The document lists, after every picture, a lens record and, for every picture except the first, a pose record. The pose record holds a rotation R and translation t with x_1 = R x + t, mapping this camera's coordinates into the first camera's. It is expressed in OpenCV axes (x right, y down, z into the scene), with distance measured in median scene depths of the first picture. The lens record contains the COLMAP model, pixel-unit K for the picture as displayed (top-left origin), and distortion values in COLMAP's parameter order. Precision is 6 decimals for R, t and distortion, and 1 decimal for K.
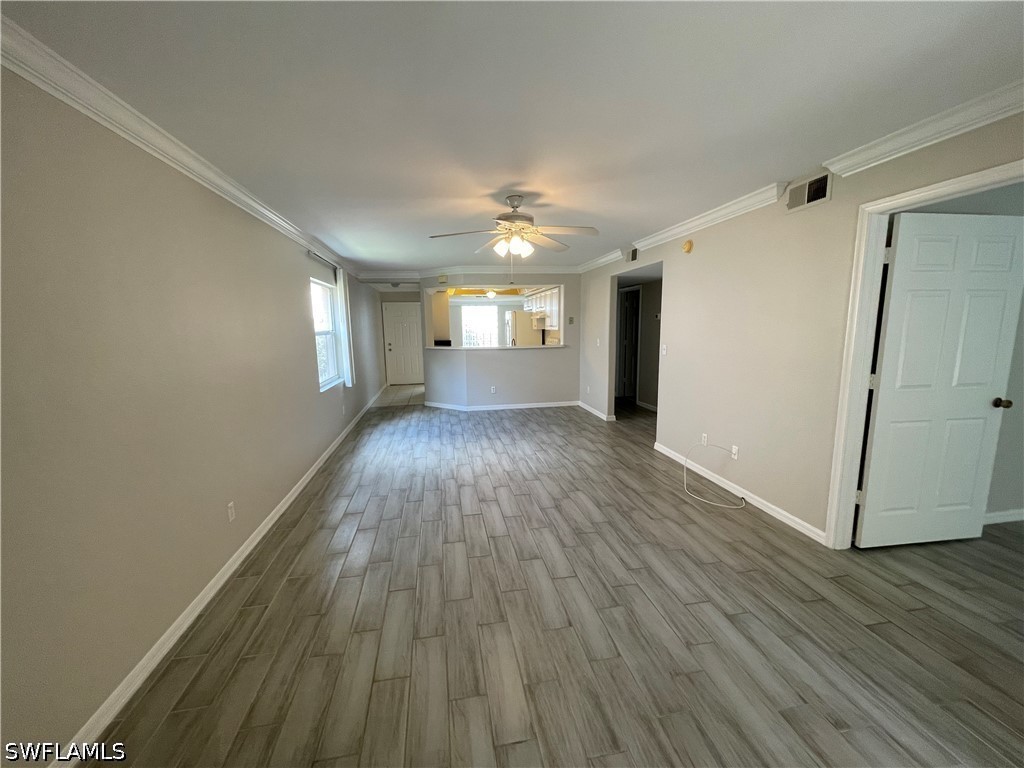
lens RADIAL K [[412.3, 0, 508.6], [0, 412.3, 386.1], [0, 0, 1]] dist [-0.003673, 0.000268]
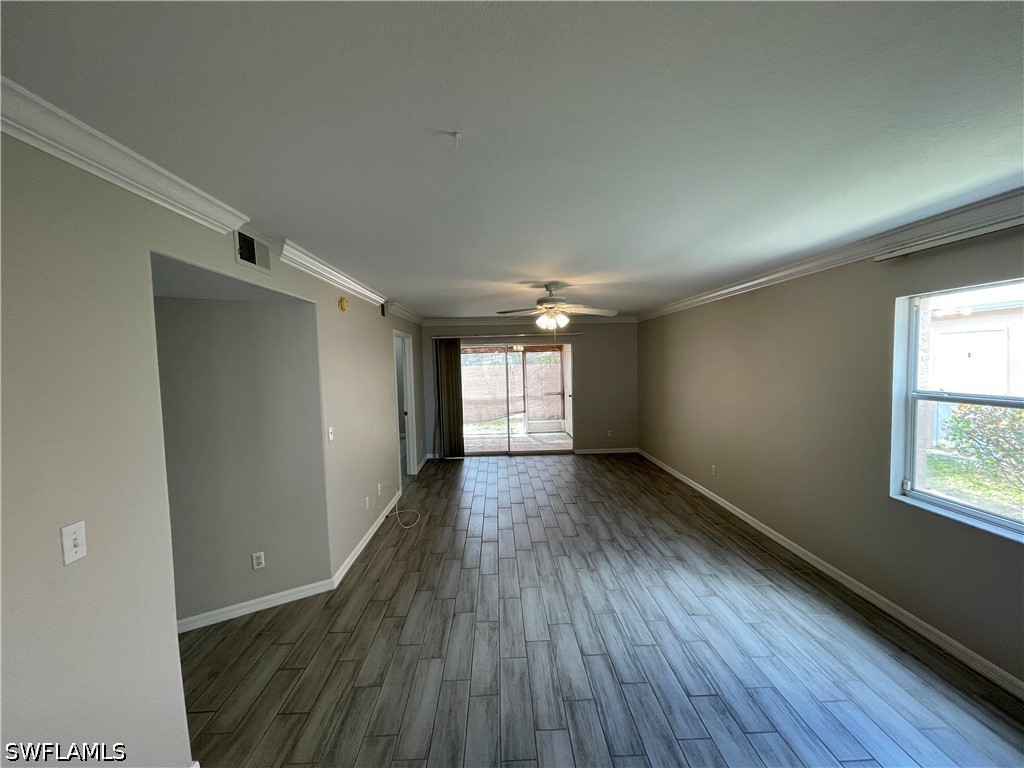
lens RADIAL K [[412.3, 0, 508.6], [0, 412.3, 386.1], [0, 0, 1]] dist [-0.003673, 0.000268]
pose [[-0.989160, 0.035662, 0.142448, -0.018632], [0.064428, 0.977103, 0.202775, -0.292687], [-0.131955, 0.209755, -0.968809, 1.645093]]
